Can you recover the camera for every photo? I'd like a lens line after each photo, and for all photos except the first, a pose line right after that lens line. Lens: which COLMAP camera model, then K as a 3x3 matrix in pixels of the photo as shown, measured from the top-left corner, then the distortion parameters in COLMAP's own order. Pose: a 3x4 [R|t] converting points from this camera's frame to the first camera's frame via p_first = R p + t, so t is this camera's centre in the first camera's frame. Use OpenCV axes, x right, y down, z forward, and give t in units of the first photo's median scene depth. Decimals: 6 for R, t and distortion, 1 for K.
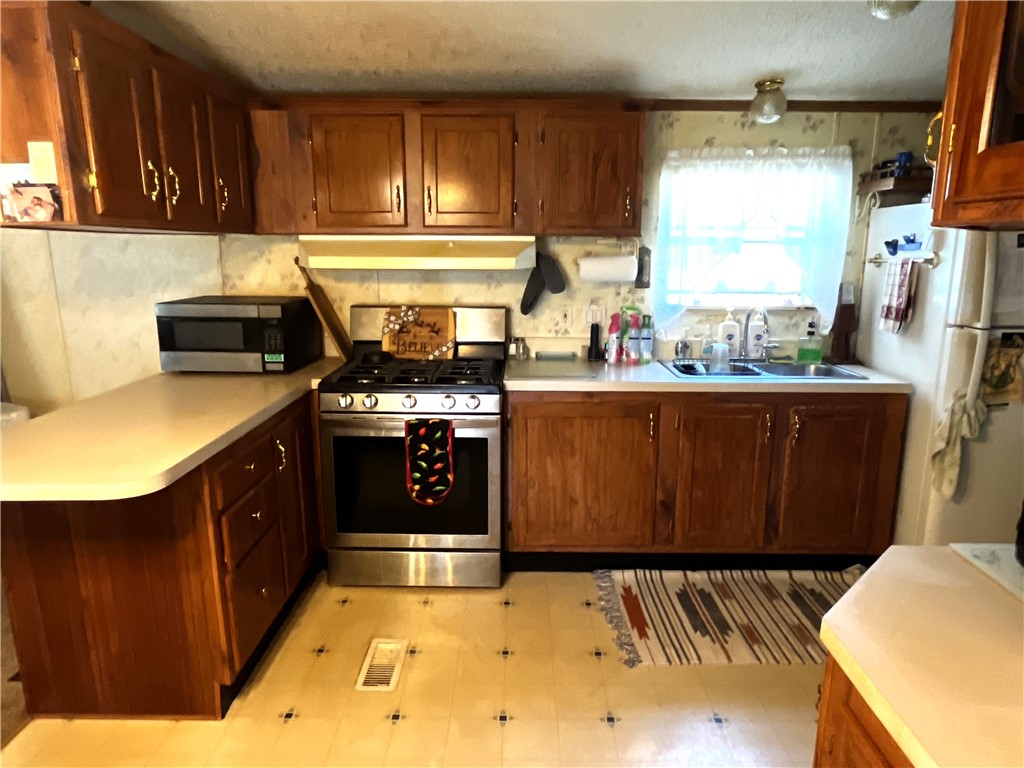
lens RADIAL K [[633.8, 0, 509.2], [0, 633.8, 380.1], [0, 0, 1]] dist [-0.005155, -0.000746]
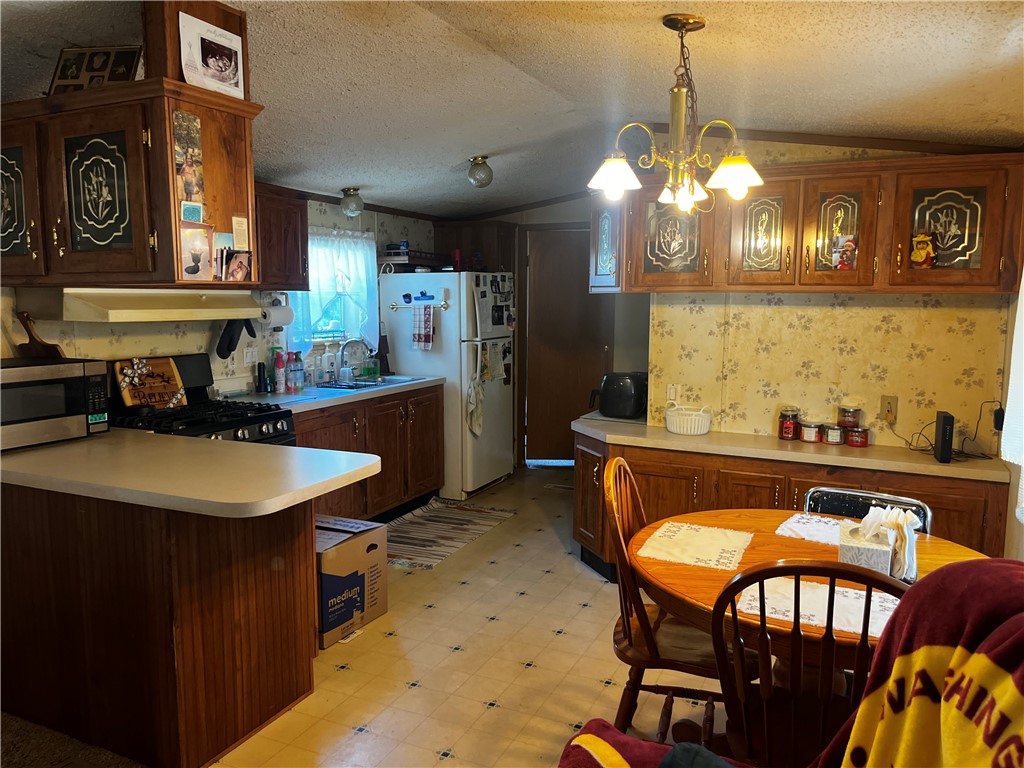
lens RADIAL K [[778.8, 0, 511.5], [0, 778.8, 387.9], [0, 0, 1]] dist [-0.000574, -0.001737]
pose [[0.408056, -0.107875, 0.906561, -1.146452], [0.186819, 0.981849, 0.032743, -0.002550], [-0.893638, 0.156002, 0.420802, -0.032421]]
